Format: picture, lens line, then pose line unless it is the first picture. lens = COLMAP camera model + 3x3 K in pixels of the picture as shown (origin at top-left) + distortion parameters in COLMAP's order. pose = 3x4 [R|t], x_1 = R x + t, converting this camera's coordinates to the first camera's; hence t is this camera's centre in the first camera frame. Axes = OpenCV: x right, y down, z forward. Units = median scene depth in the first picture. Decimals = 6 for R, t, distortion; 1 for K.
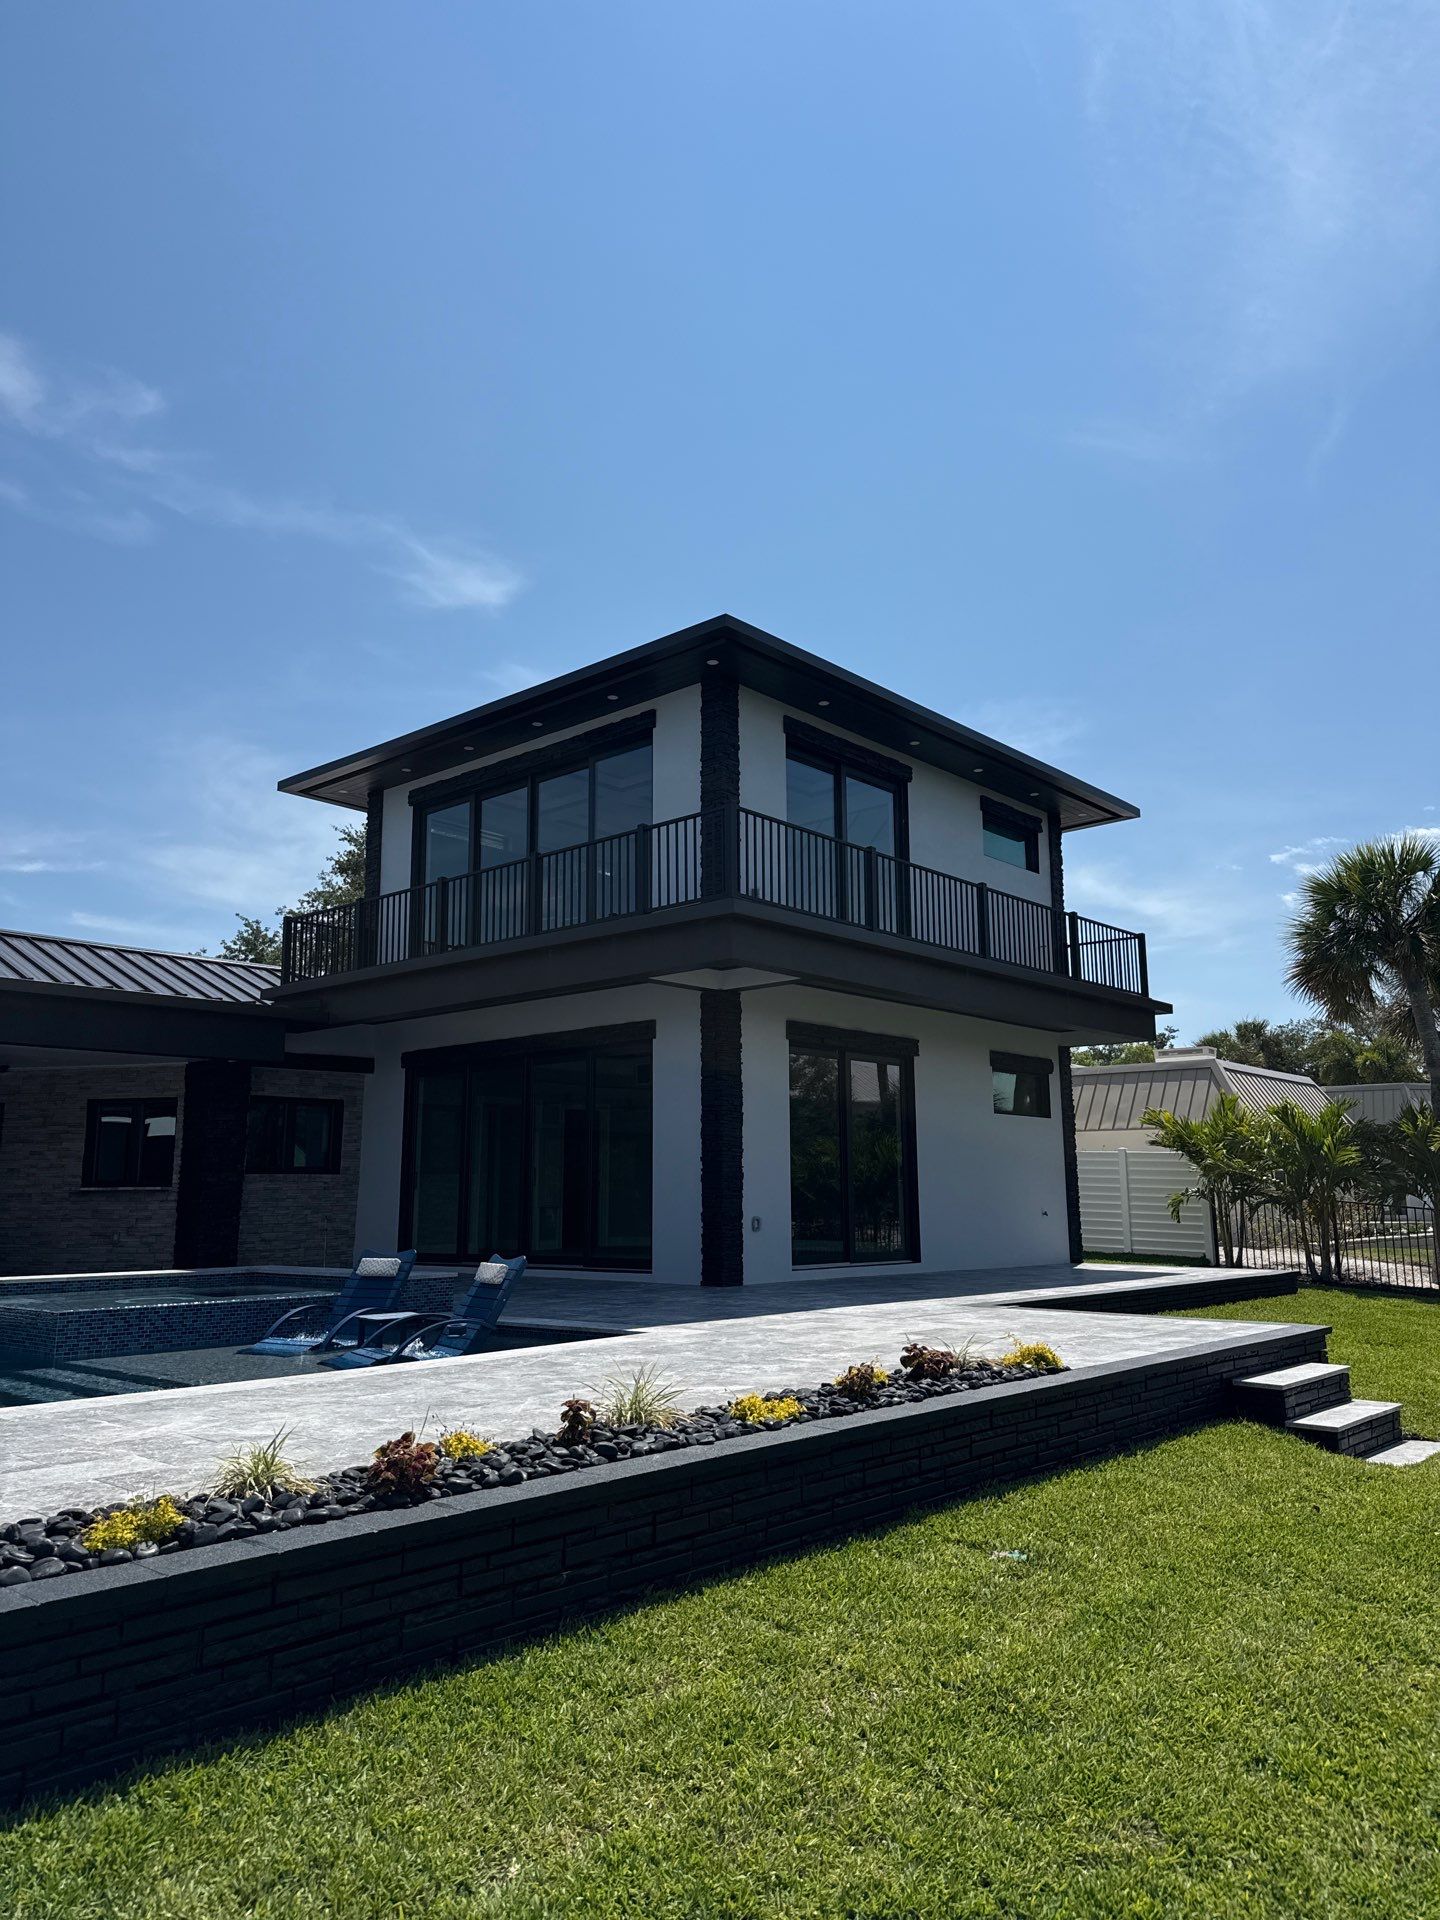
lens RADIAL K [[1344.7, 0, 729.9], [0, 1344.7, 950.6], [0, 0, 1]] dist [0.058281, -0.075400]
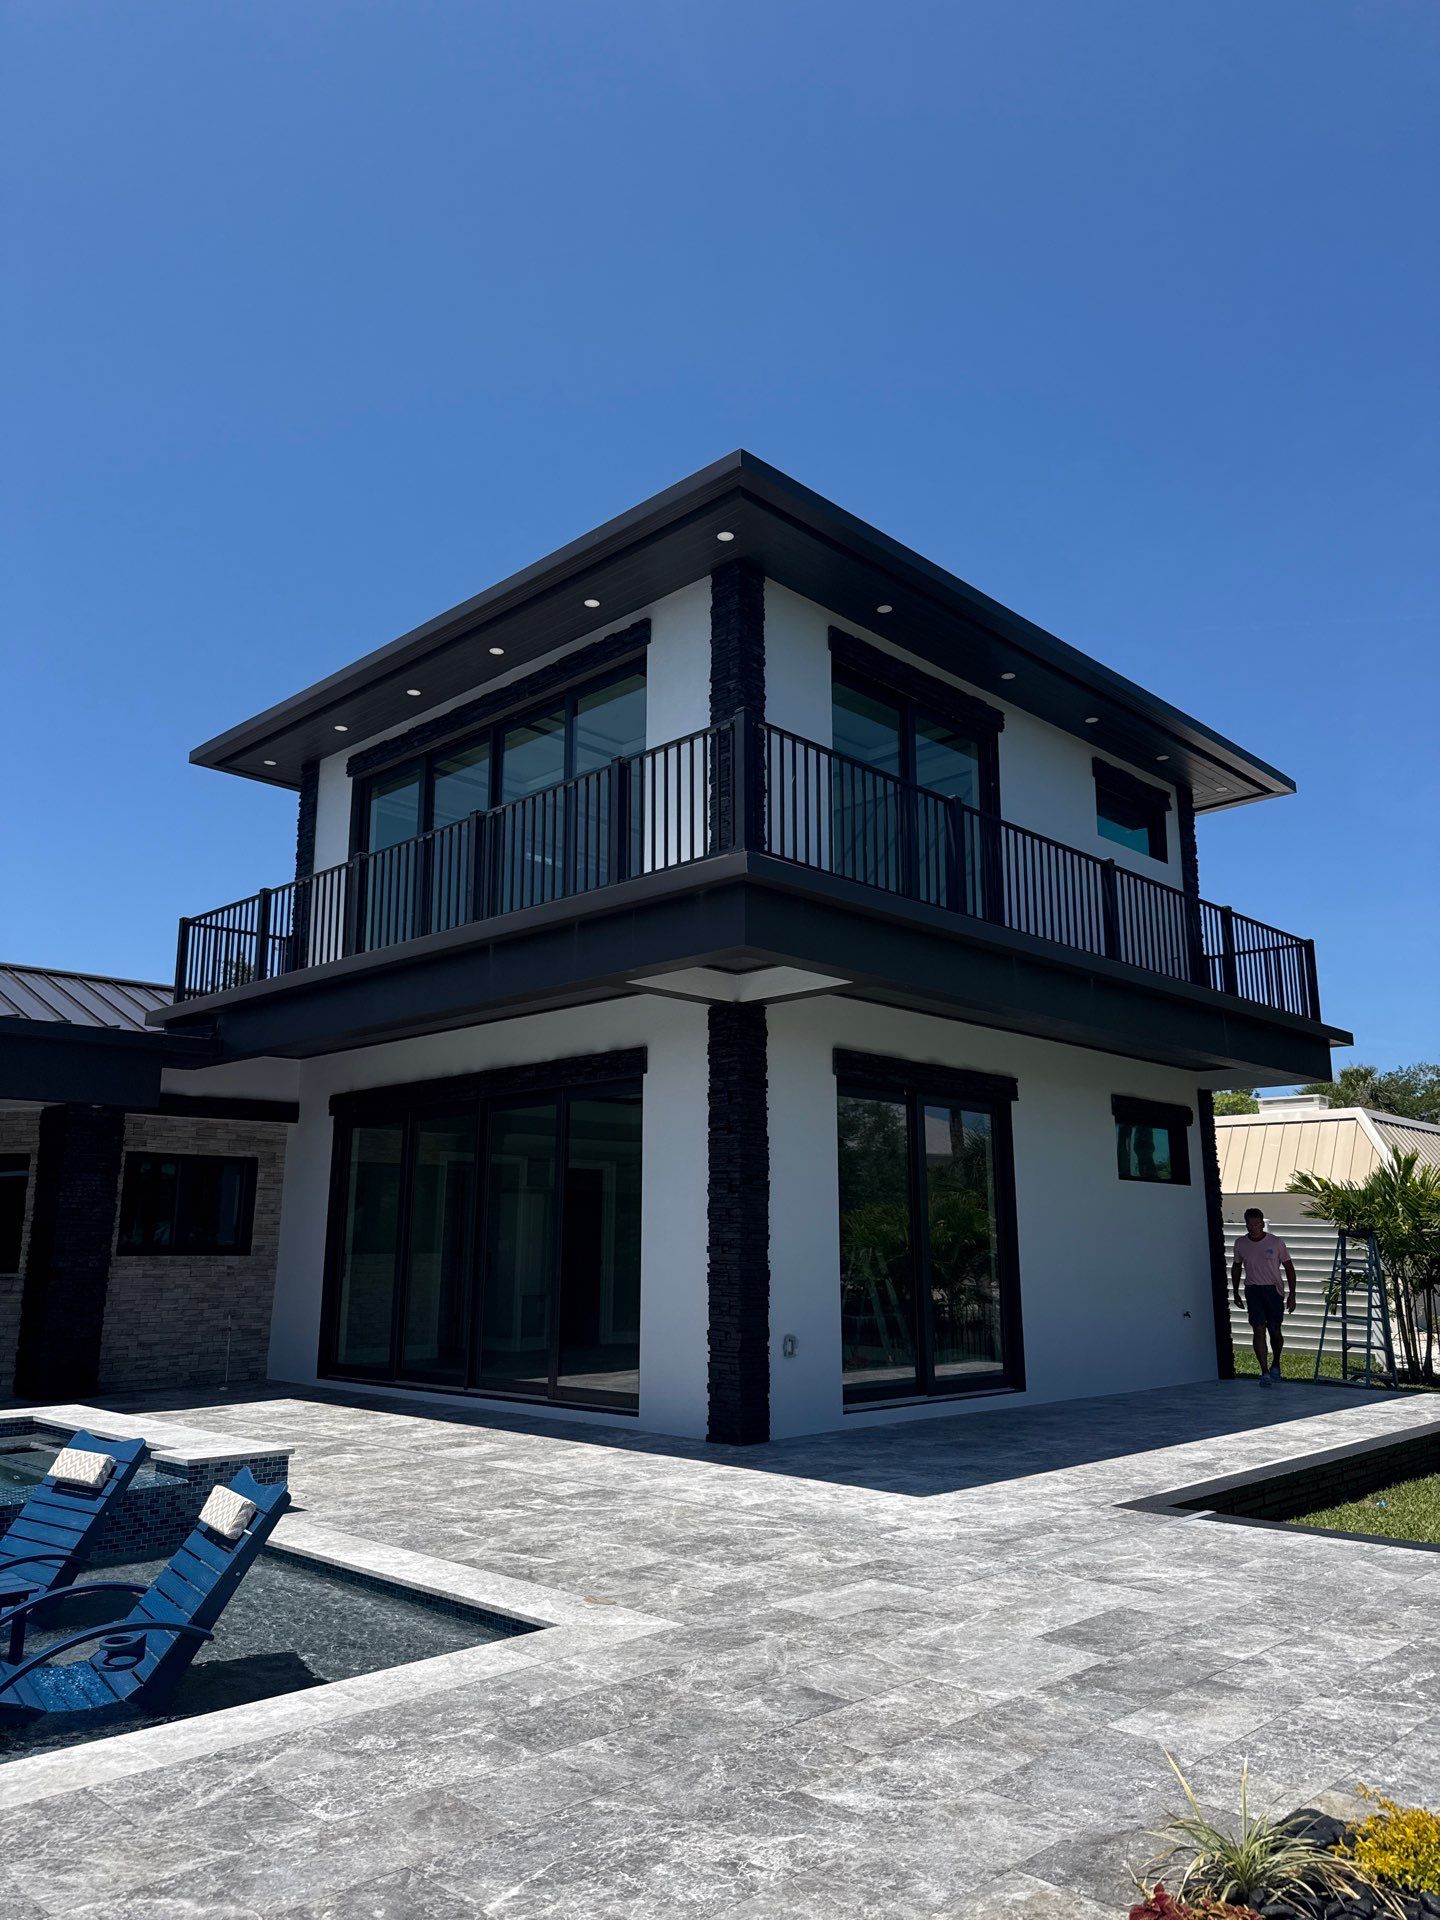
lens RADIAL K [[1344.7, 0, 729.9], [0, 1344.7, 950.6], [0, 0, 1]] dist [0.058281, -0.075400]
pose [[0.998932, -0.003039, -0.046096, 0.017816], [0.001334, 0.999316, -0.036964, 0.023609], [0.046177, 0.036863, 0.998253, 0.256295]]
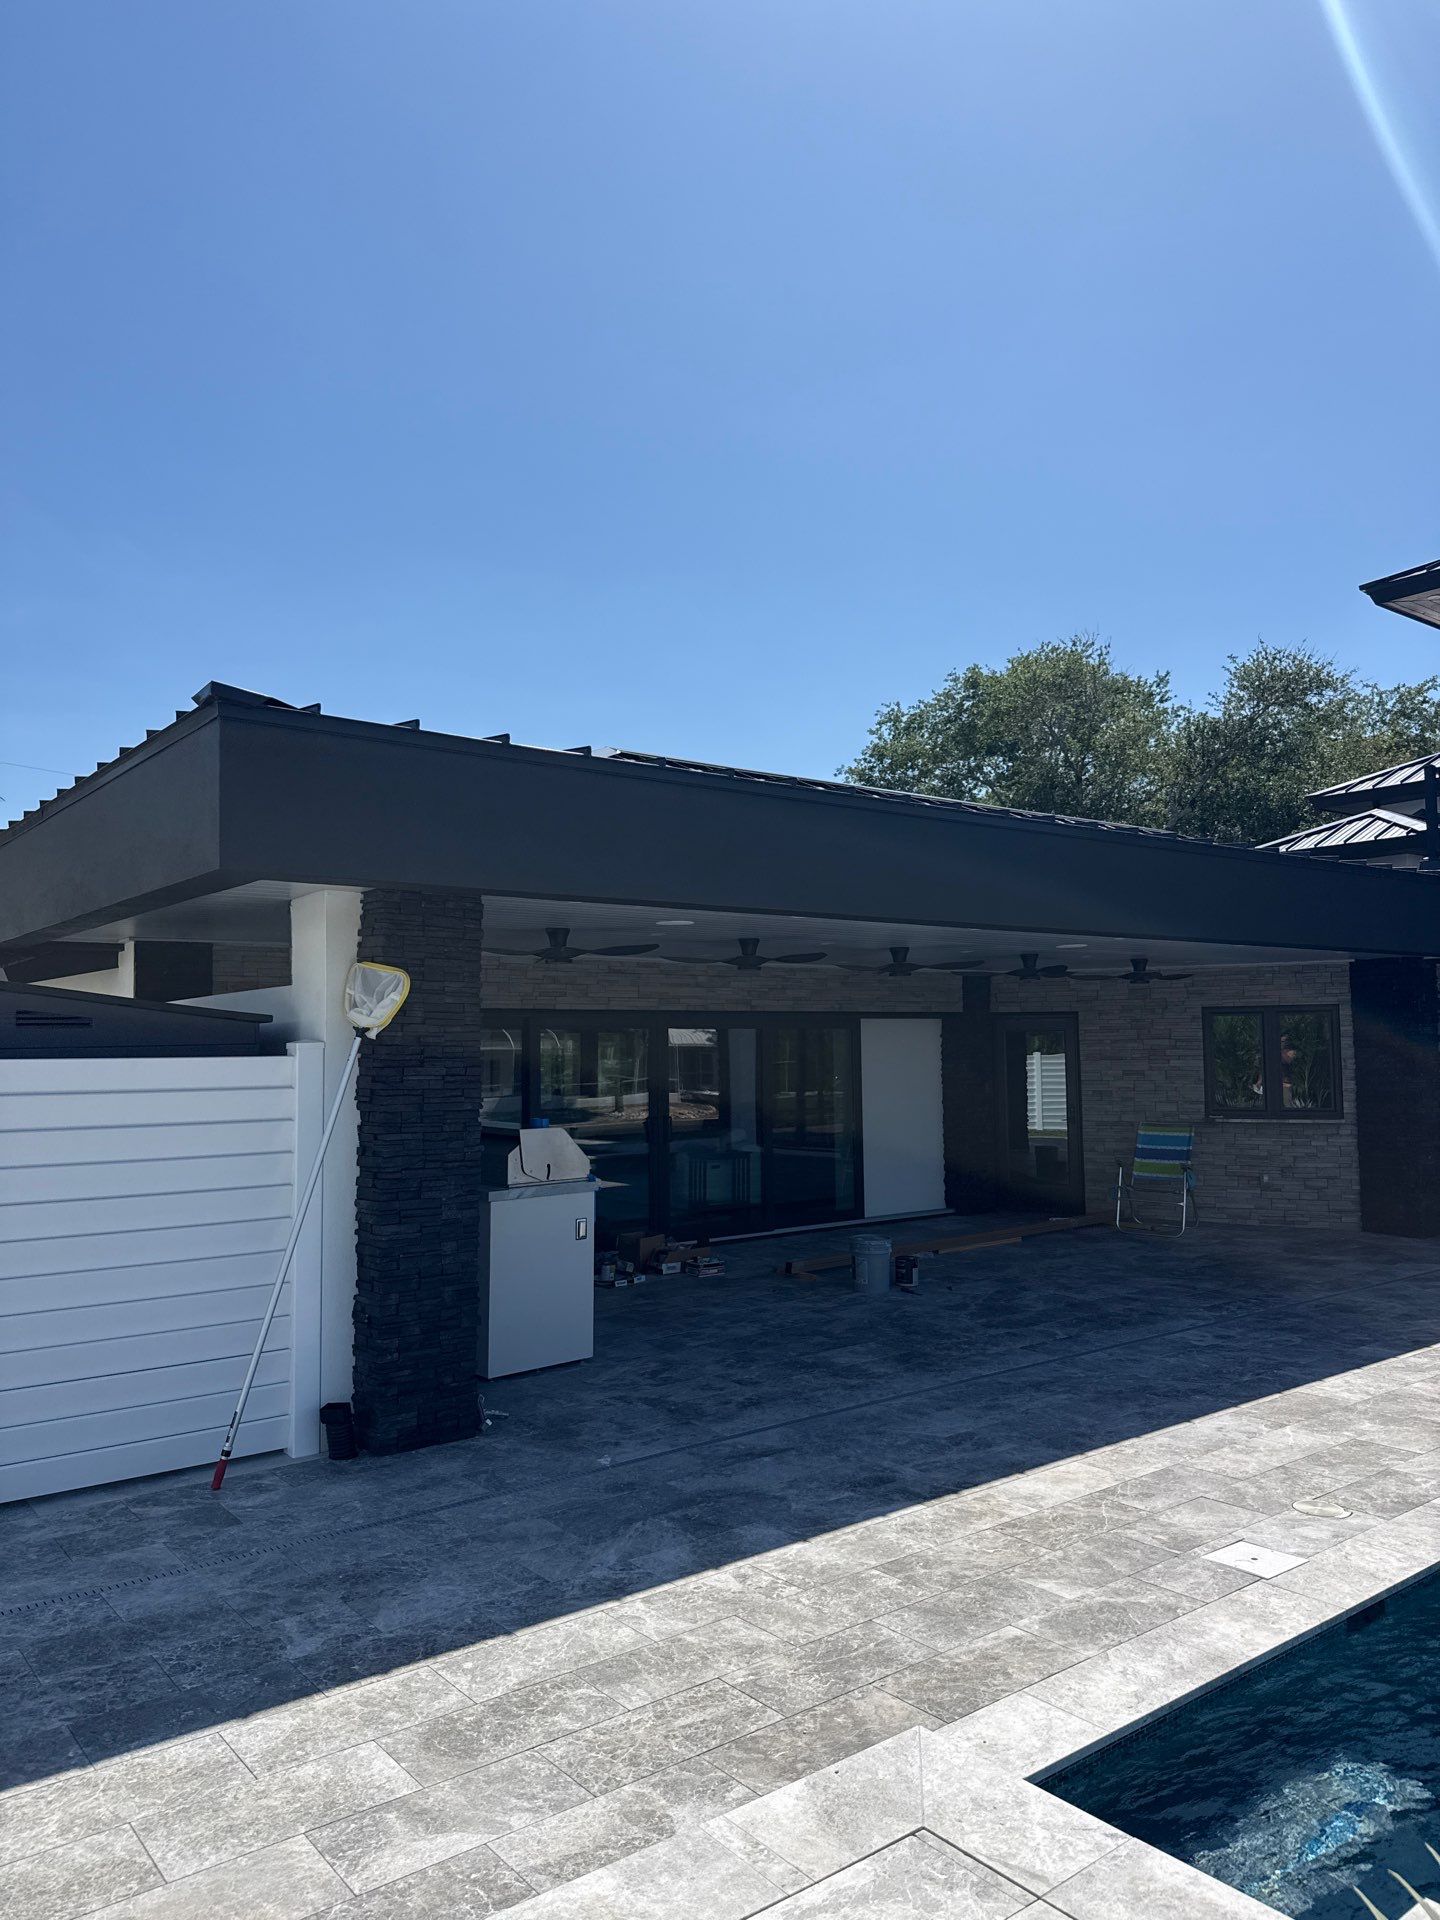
lens RADIAL K [[1344.7, 0, 729.9], [0, 1344.7, 950.6], [0, 0, 1]] dist [0.058281, -0.075400]
pose [[0.984054, -0.020934, -0.176632, -0.604332], [0.039706, 0.993844, 0.103427, -0.016832], [0.173379, -0.108791, 0.978828, 0.175468]]
